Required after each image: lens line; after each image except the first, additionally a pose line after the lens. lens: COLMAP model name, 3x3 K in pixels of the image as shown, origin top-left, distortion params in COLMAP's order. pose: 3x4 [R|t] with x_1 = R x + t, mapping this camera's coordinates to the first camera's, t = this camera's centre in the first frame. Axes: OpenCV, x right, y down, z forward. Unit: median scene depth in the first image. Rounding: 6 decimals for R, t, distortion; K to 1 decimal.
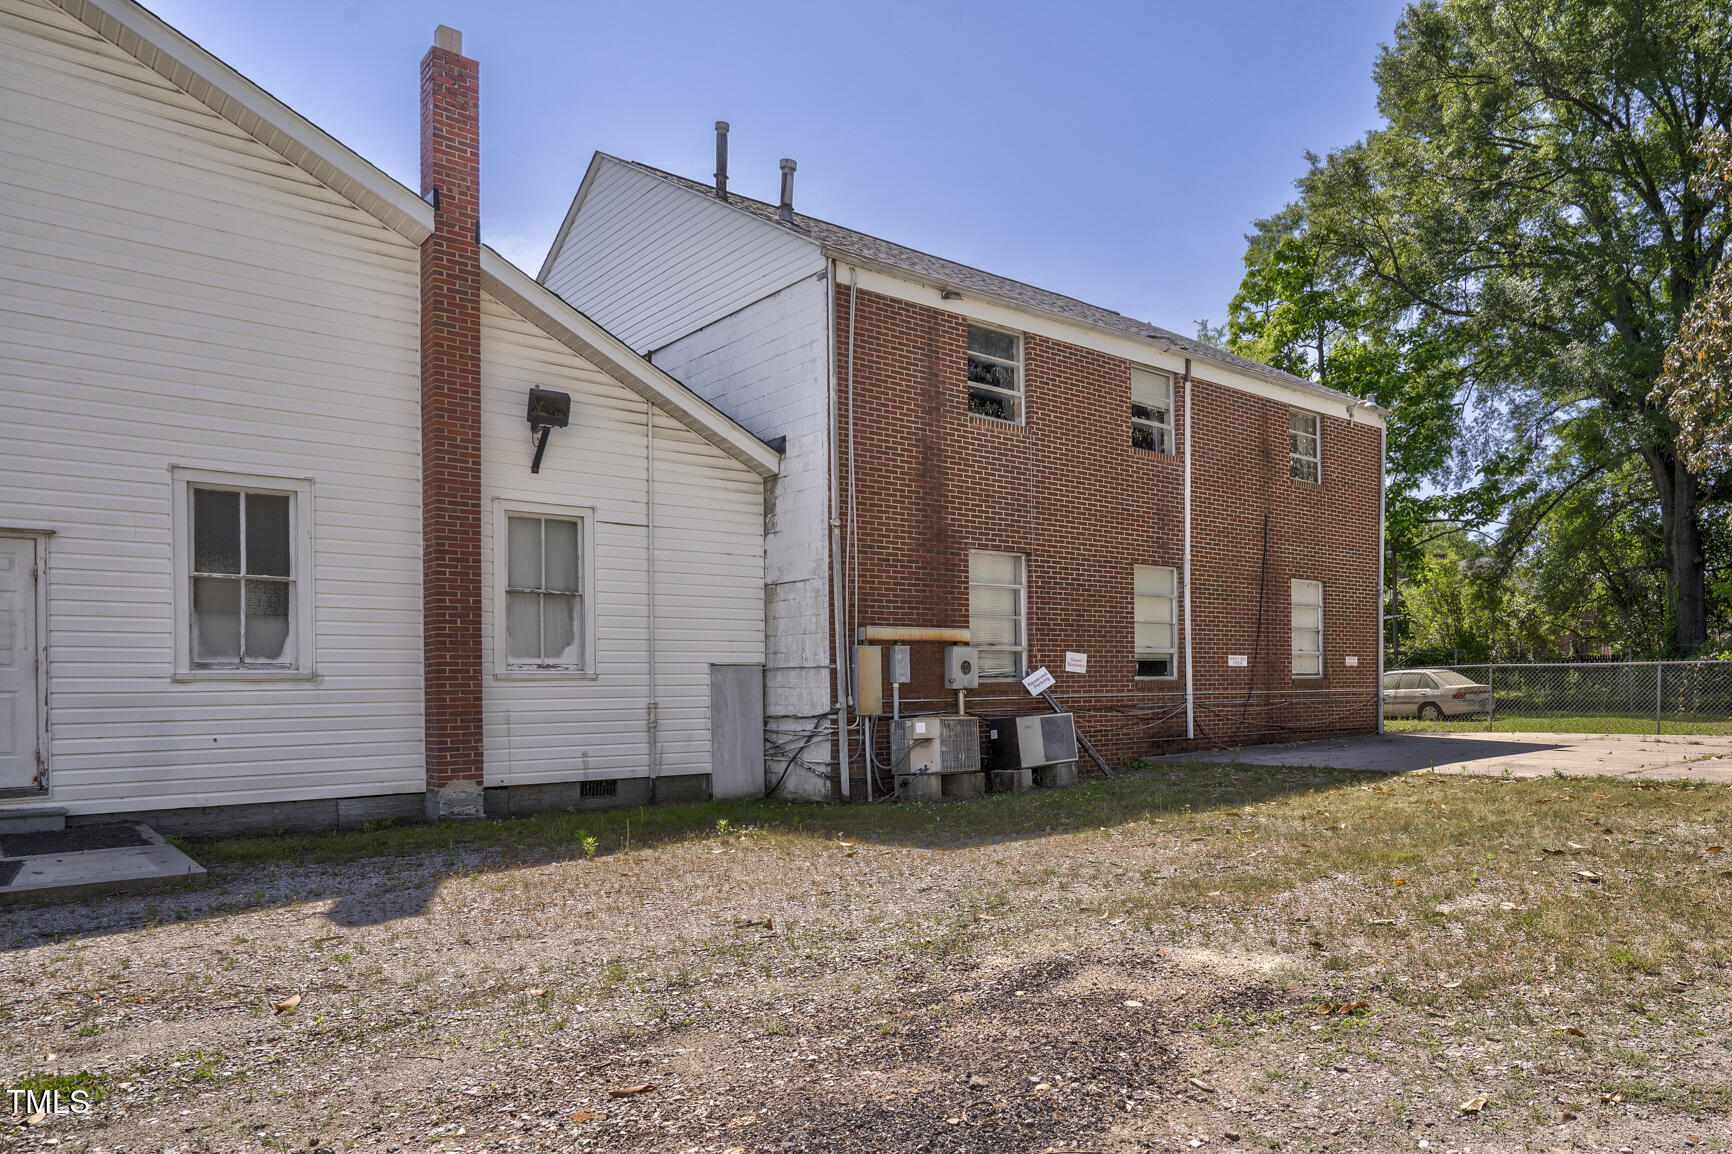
lens RADIAL K [[1103.3, 0, 865.8], [0, 1103.3, 689.1], [0, 0, 1]] dist [-0.002228, 0.001248]
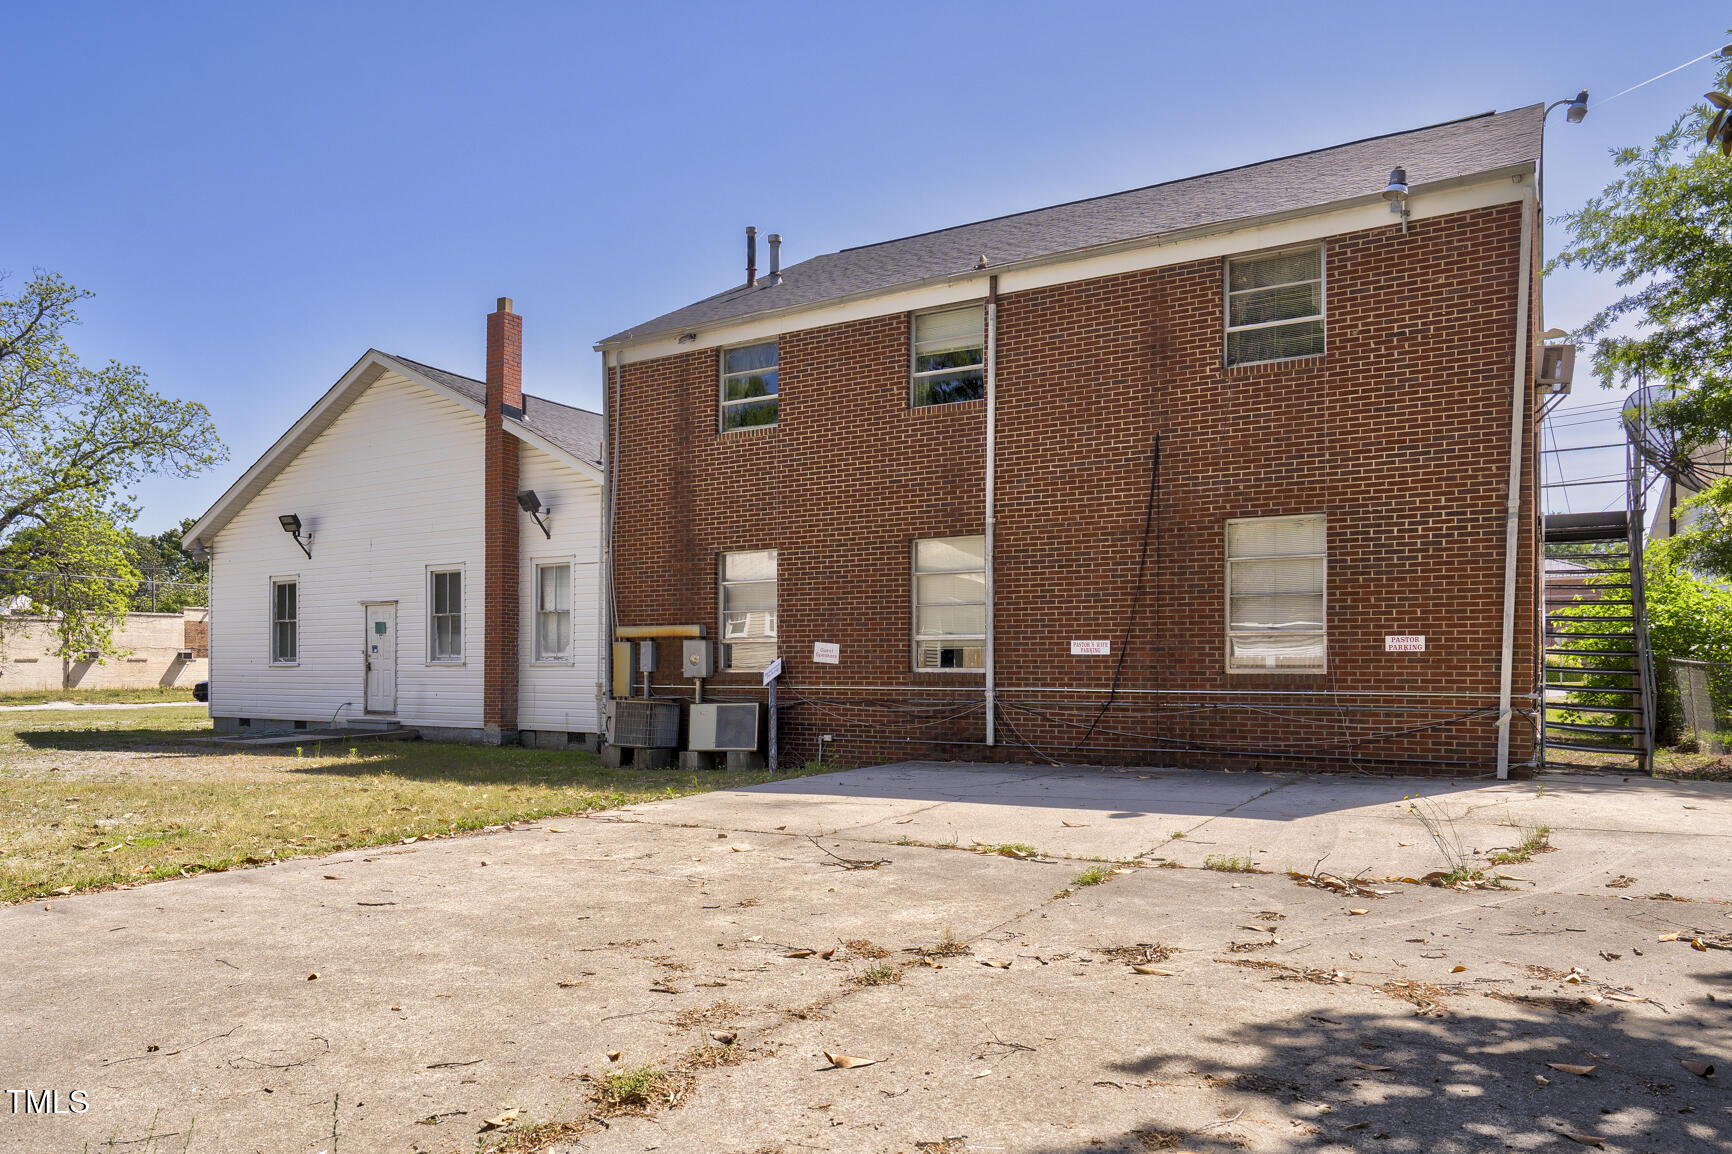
lens RADIAL K [[1012.7, 0, 864.6], [0, 1012.7, 663.7], [0, 0, 1]] dist [-0.000363, 0.000391]
pose [[0.400860, 0.008351, -0.916101, 1.099448], [-0.007643, 0.999954, 0.005771, -0.021610], [0.916107, 0.004689, 0.400906, 0.725507]]
